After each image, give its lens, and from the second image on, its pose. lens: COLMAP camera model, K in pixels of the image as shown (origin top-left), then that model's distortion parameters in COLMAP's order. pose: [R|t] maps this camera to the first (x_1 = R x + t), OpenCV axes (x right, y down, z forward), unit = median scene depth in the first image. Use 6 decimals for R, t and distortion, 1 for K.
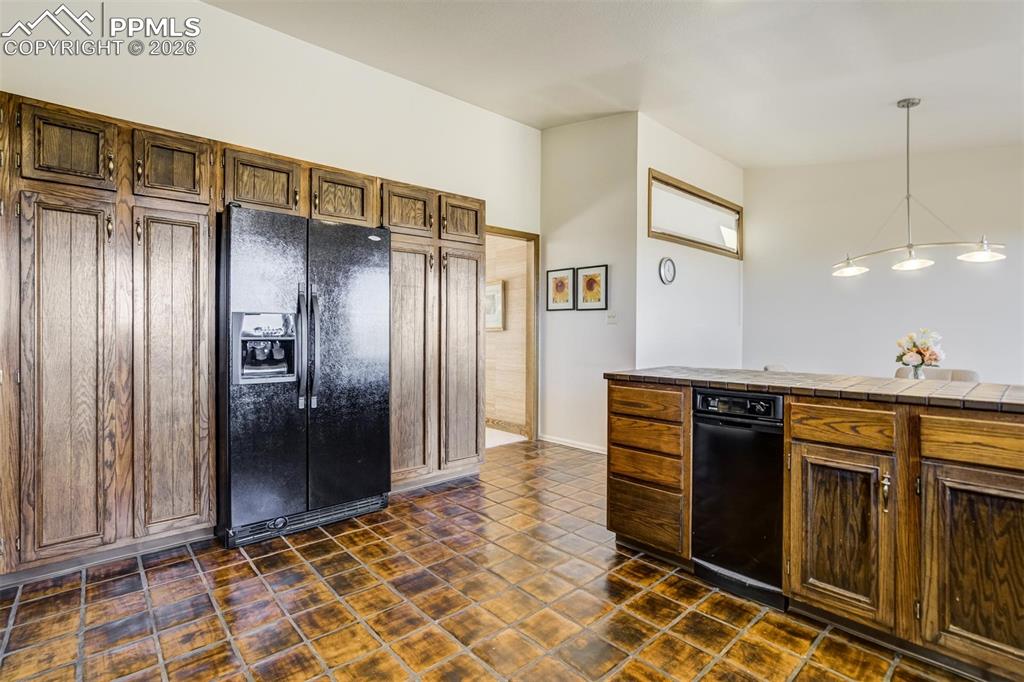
lens RADIAL K [[477.2, 0, 508.3], [0, 477.2, 342.5], [0, 0, 1]] dist [-0.052998, 0.022956]
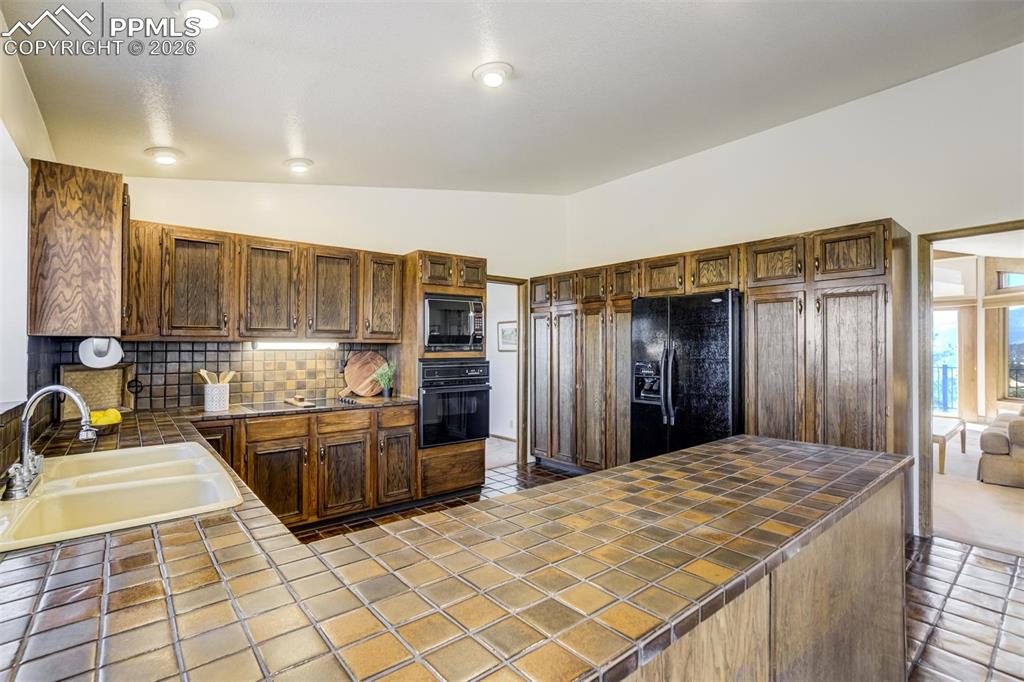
lens RADIAL K [[477.2, 0, 508.3], [0, 477.2, 342.5], [0, 0, 1]] dist [-0.052998, 0.022956]
pose [[-0.033416, -0.005236, -0.999428, 0.877320], [-0.017285, 0.999840, -0.004661, -0.083118], [0.999292, 0.017119, -0.033501, 0.437978]]
